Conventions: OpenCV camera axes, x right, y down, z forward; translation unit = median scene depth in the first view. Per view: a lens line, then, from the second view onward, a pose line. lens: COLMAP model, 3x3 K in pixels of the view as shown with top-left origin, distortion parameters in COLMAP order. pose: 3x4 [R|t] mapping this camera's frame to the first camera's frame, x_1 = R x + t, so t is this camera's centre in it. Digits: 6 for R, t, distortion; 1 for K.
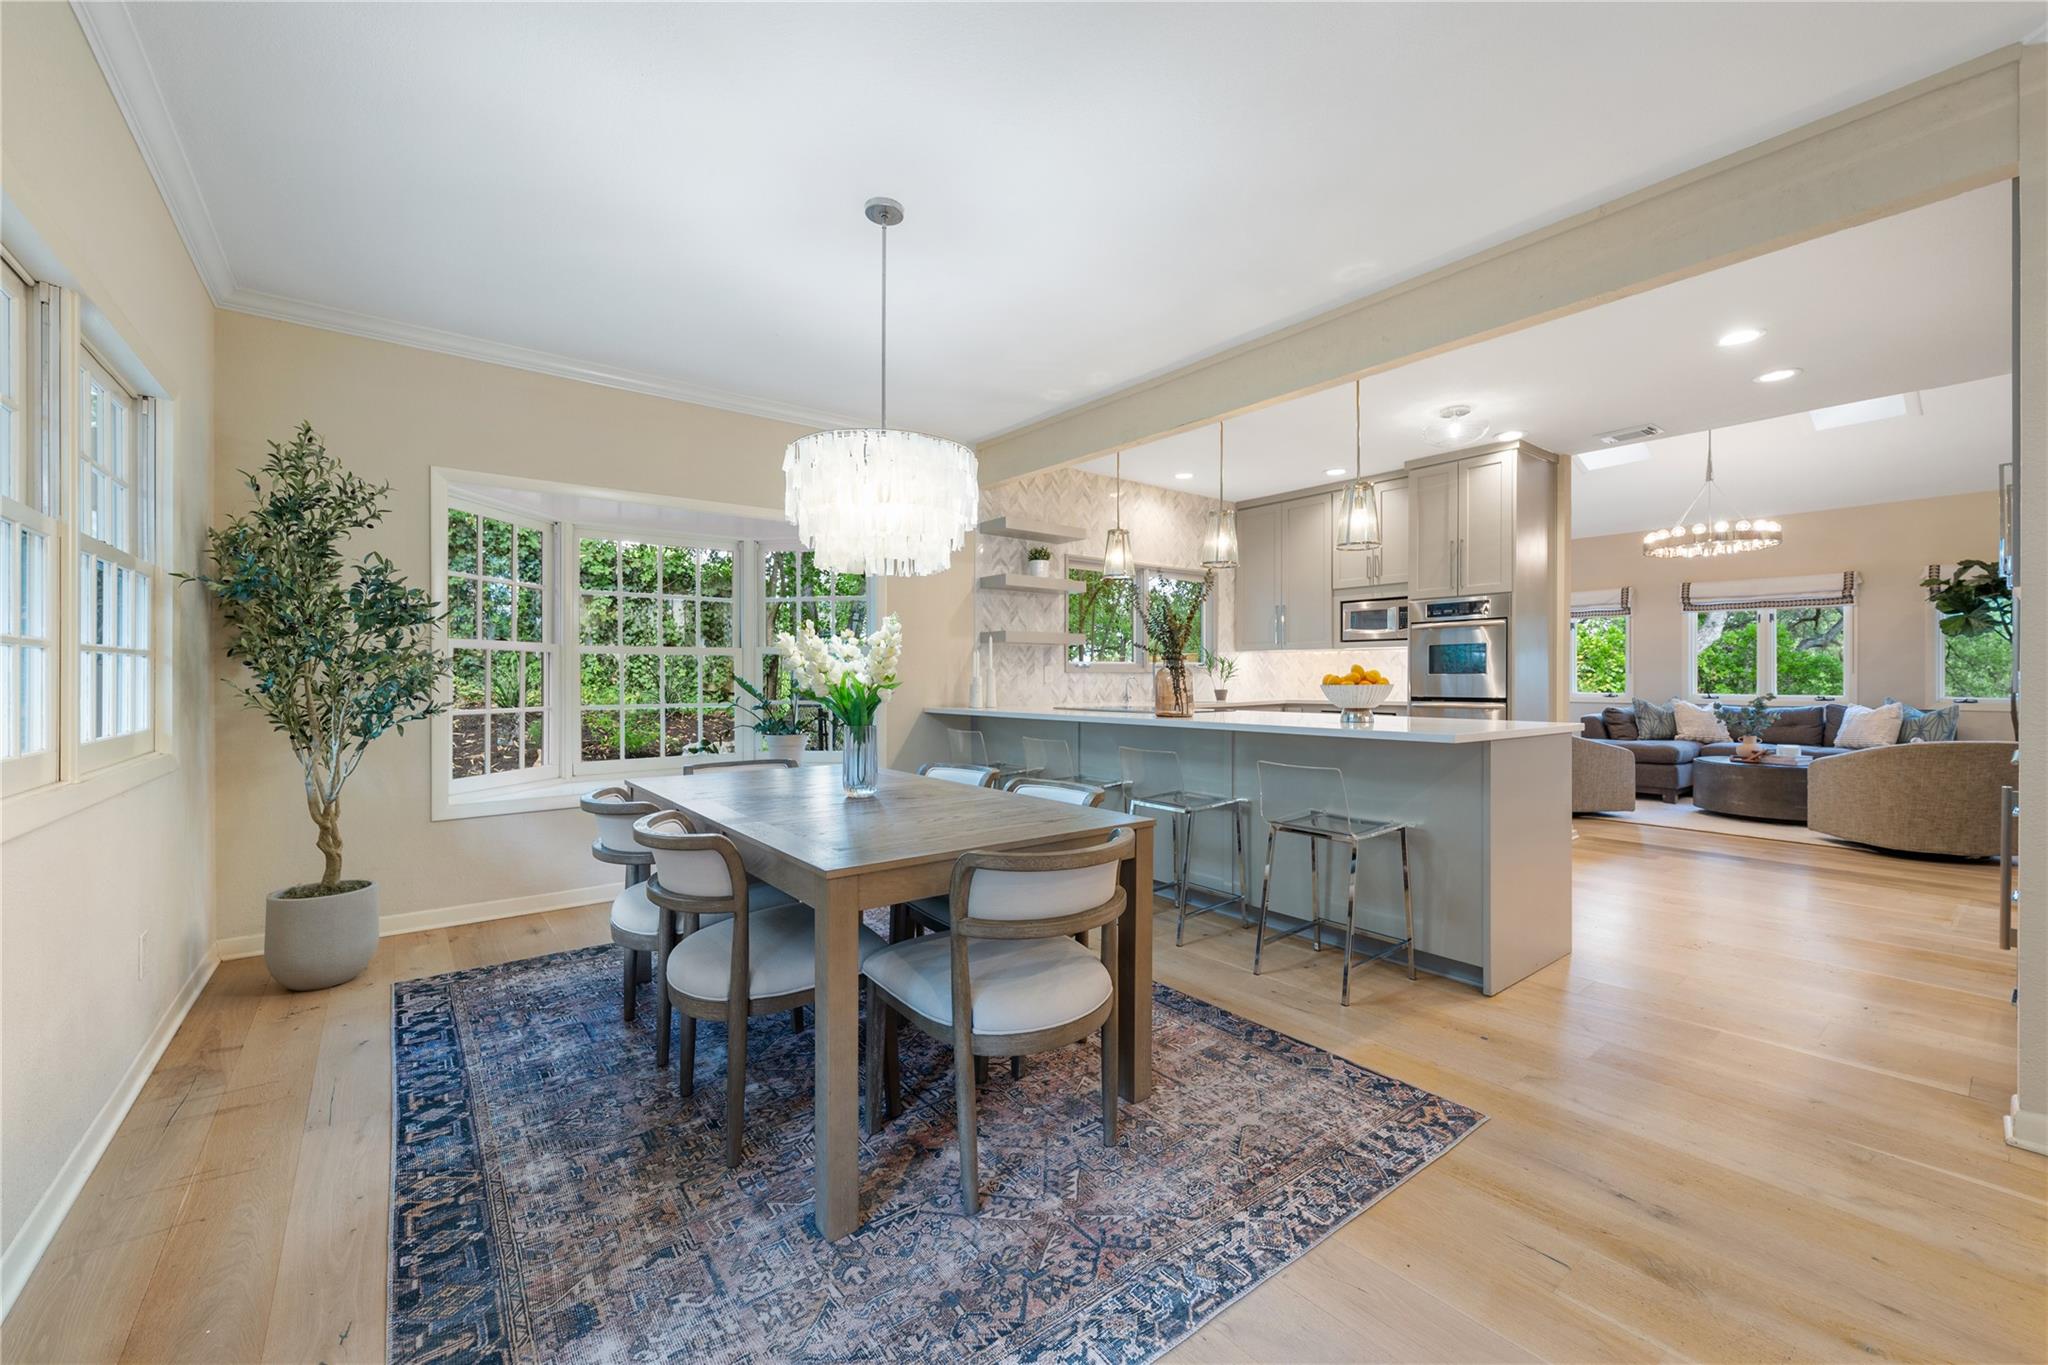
lens RADIAL K [[806.9, 0, 1020.7], [0, 806.9, 670.8], [0, 0, 1]] dist [-0.001563, -0.000168]
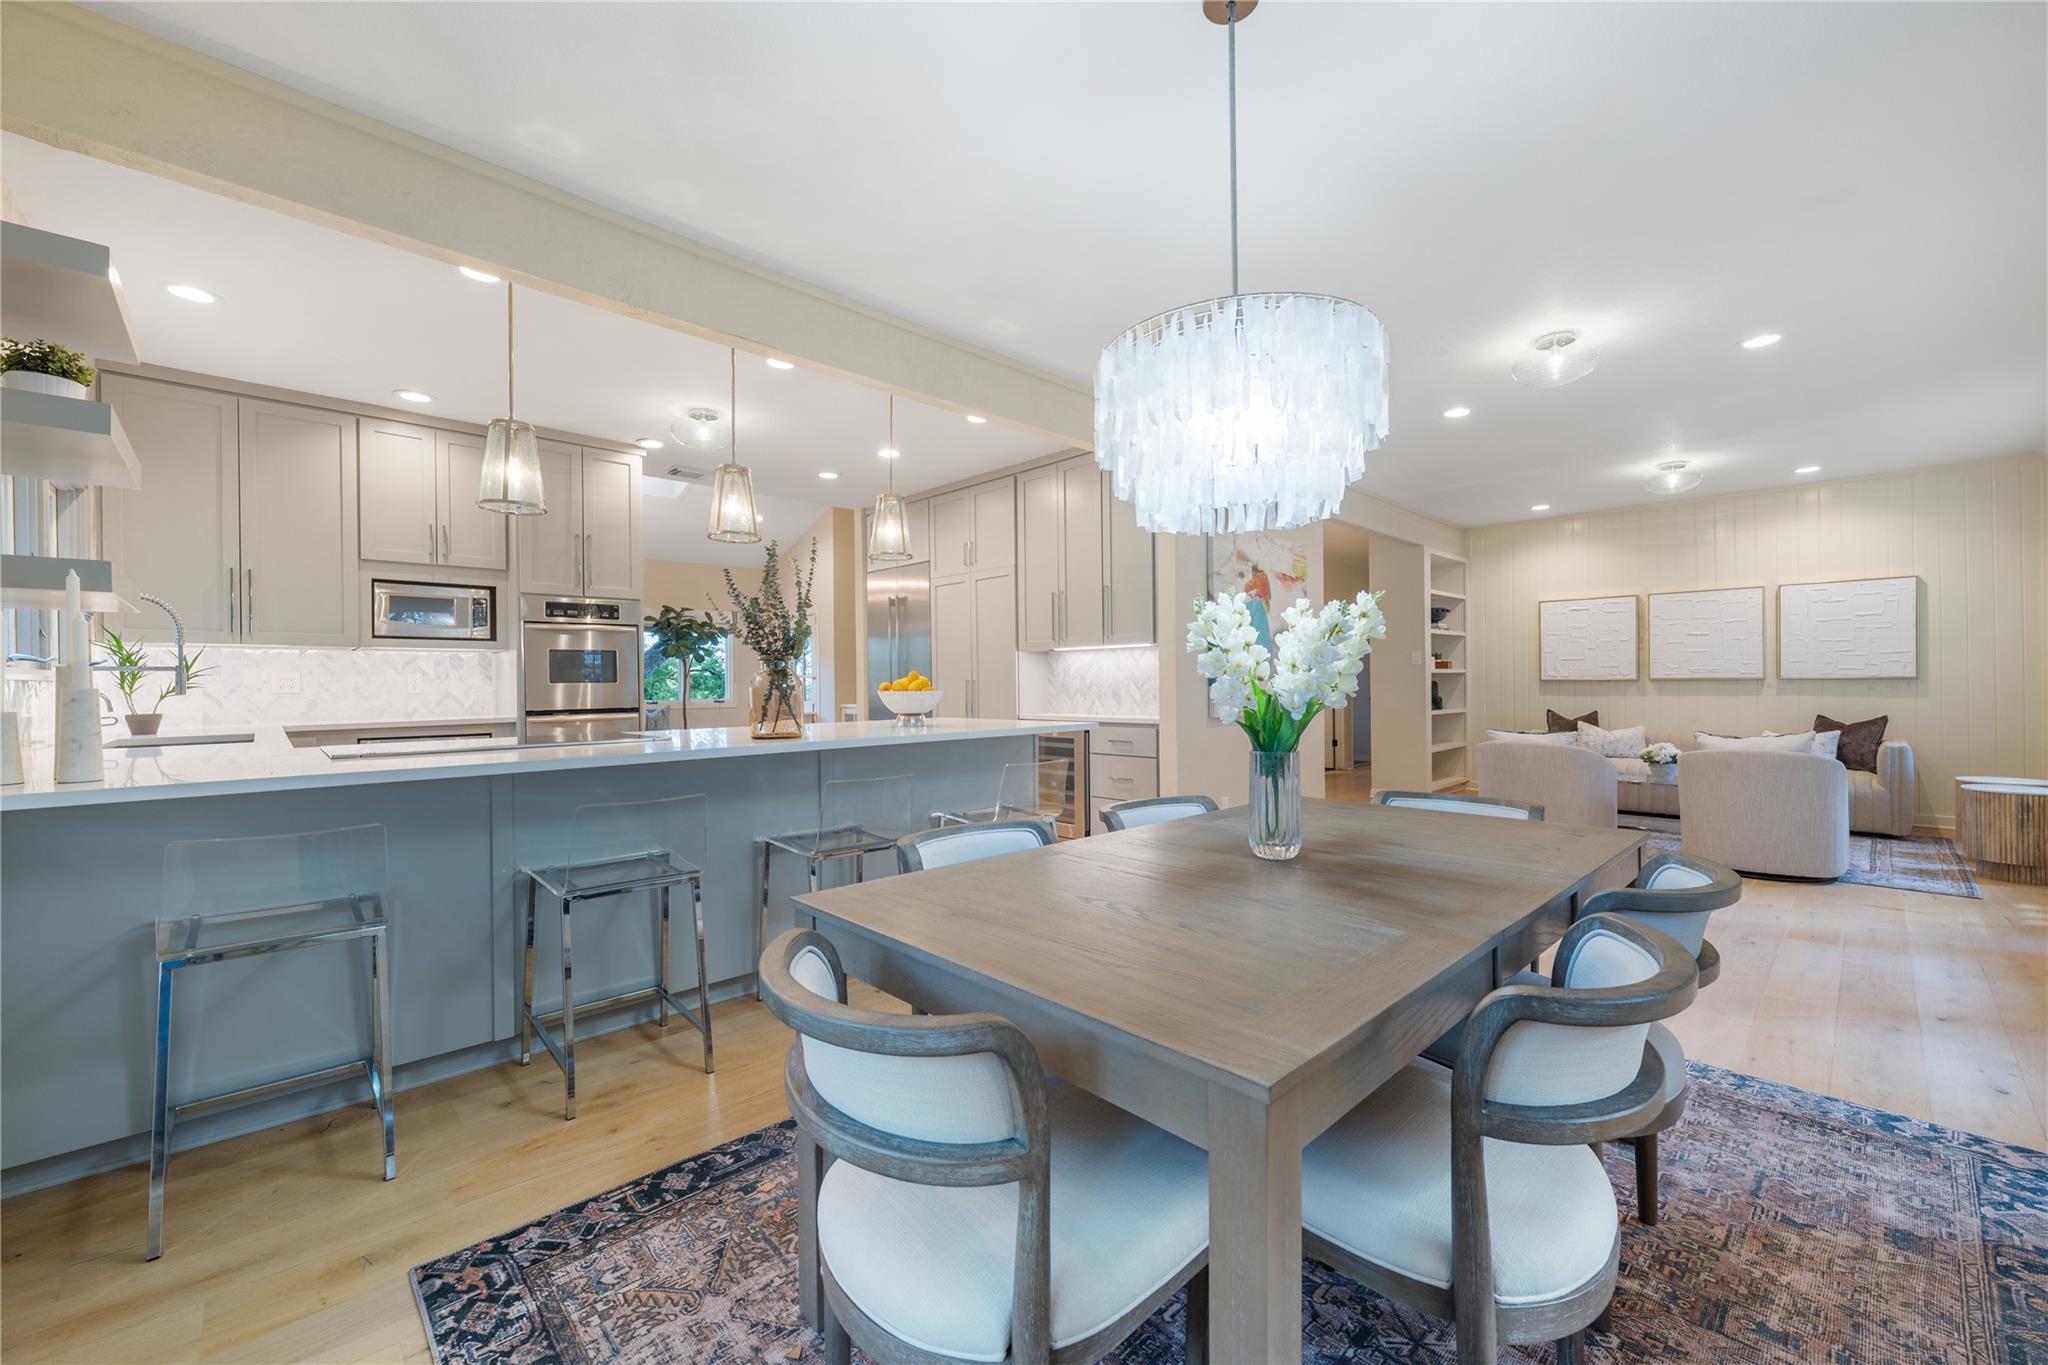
lens RADIAL K [[809.3, 0, 1024.0], [0, 809.3, 682.5], [0, 0, 1]] dist [-0.000411, 0.000150]
pose [[-0.096578, 0.003614, 0.995319, -0.724229], [0.000680, 0.999993, -0.003565, 0.012044], [-0.995325, 0.000333, -0.096580, 1.086022]]
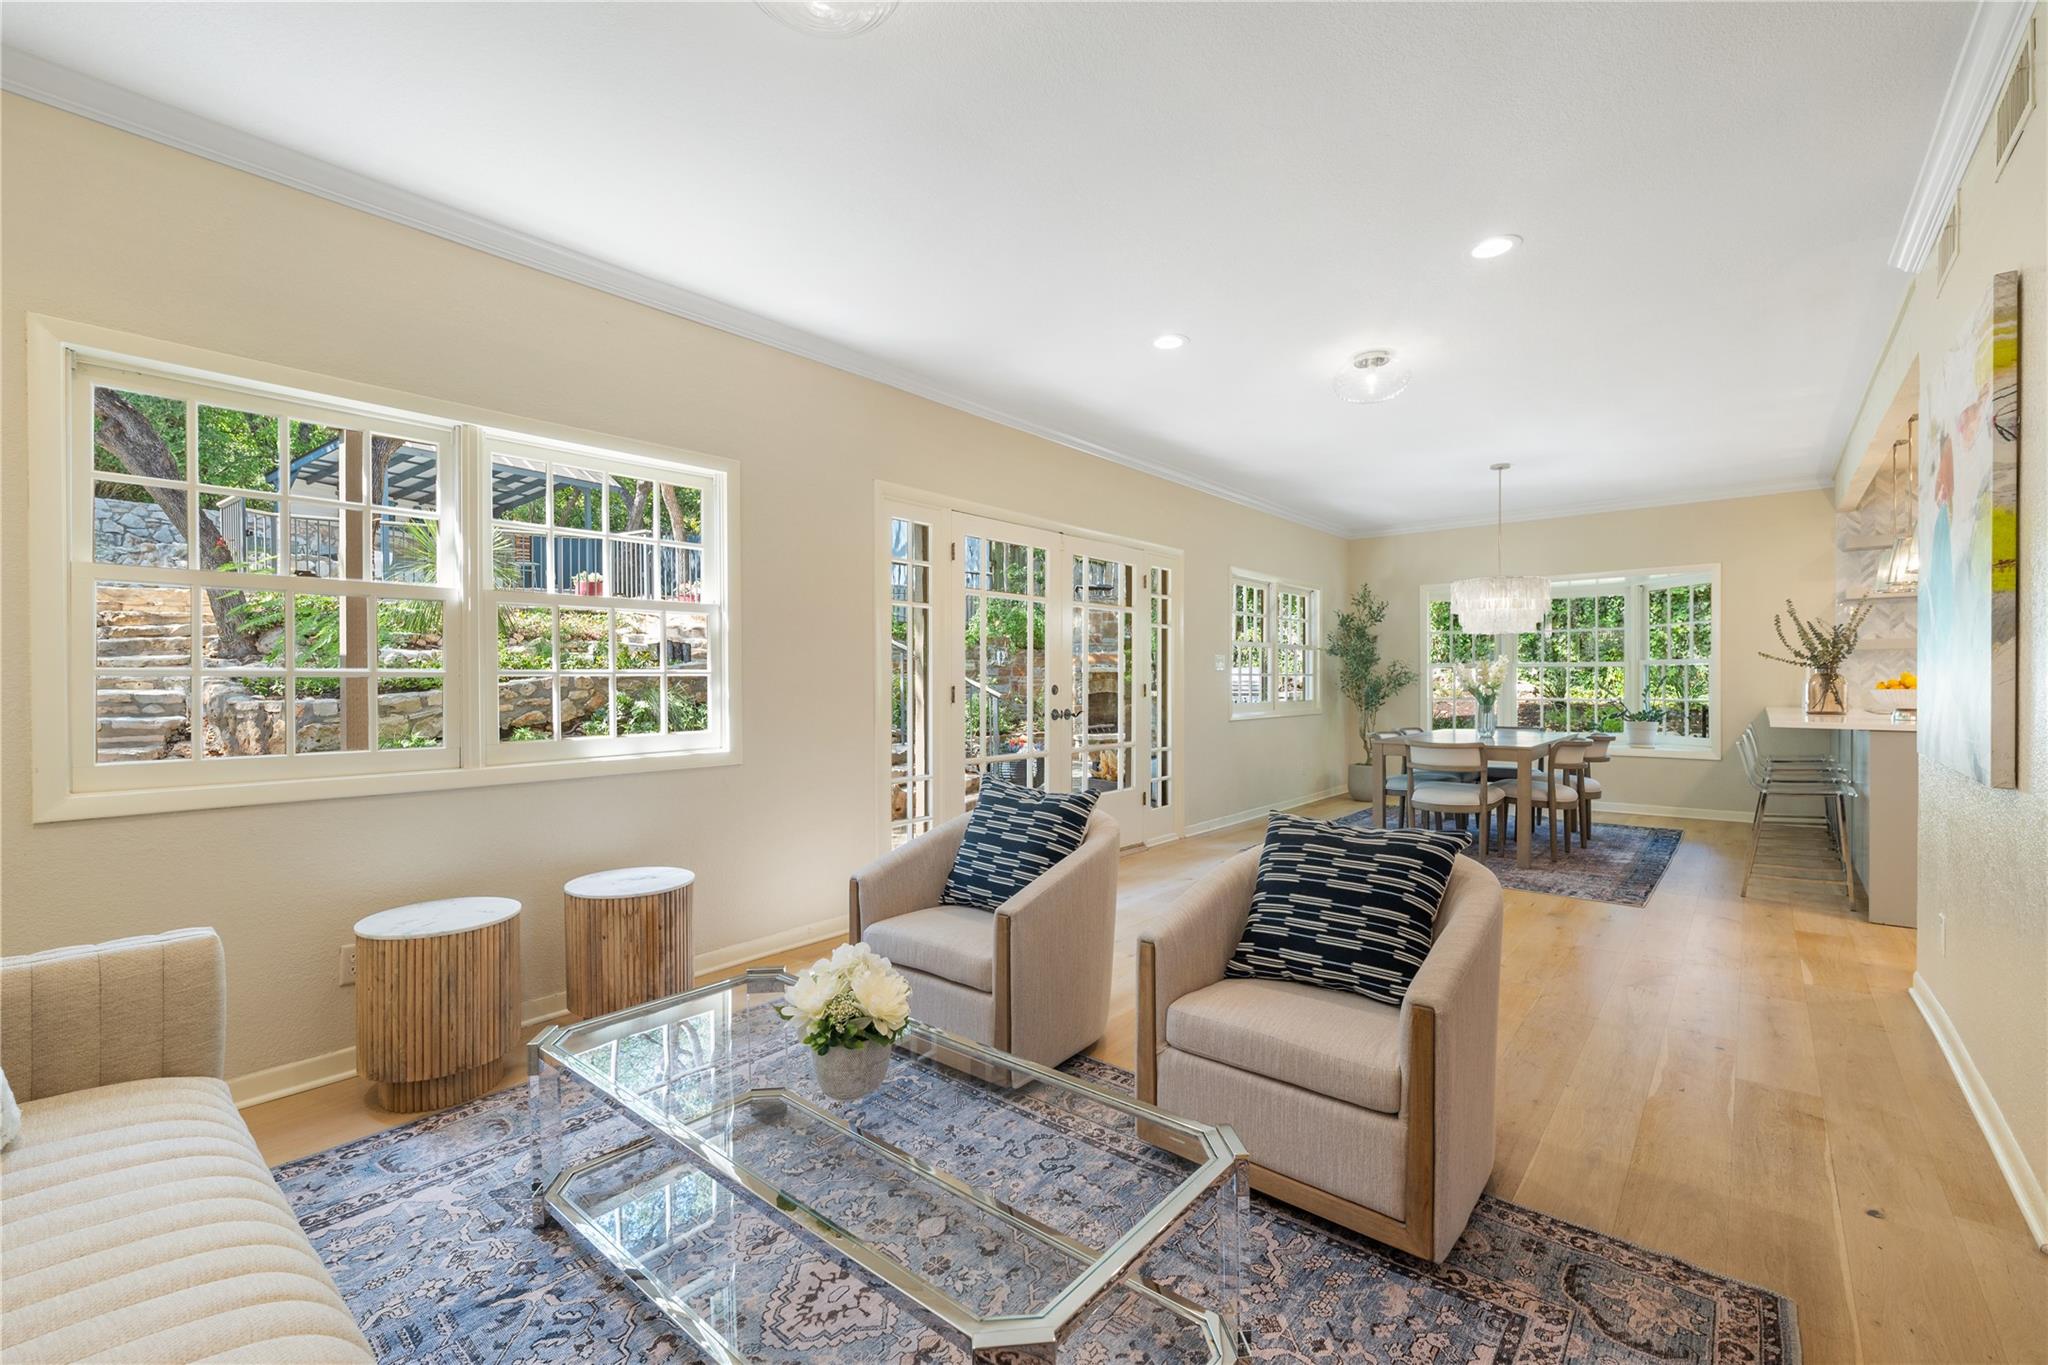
lens RADIAL K [[873.8, 0, 1024.0], [0, 873.8, 682.5], [0, 0, 1]] dist [0.024693, -0.000092]
pose [[0.202752, 0.002482, -0.979227, 1.649716], [0.012851, 0.999904, 0.005195, -0.022210], [0.979146, -0.013637, 0.202700, -0.622838]]
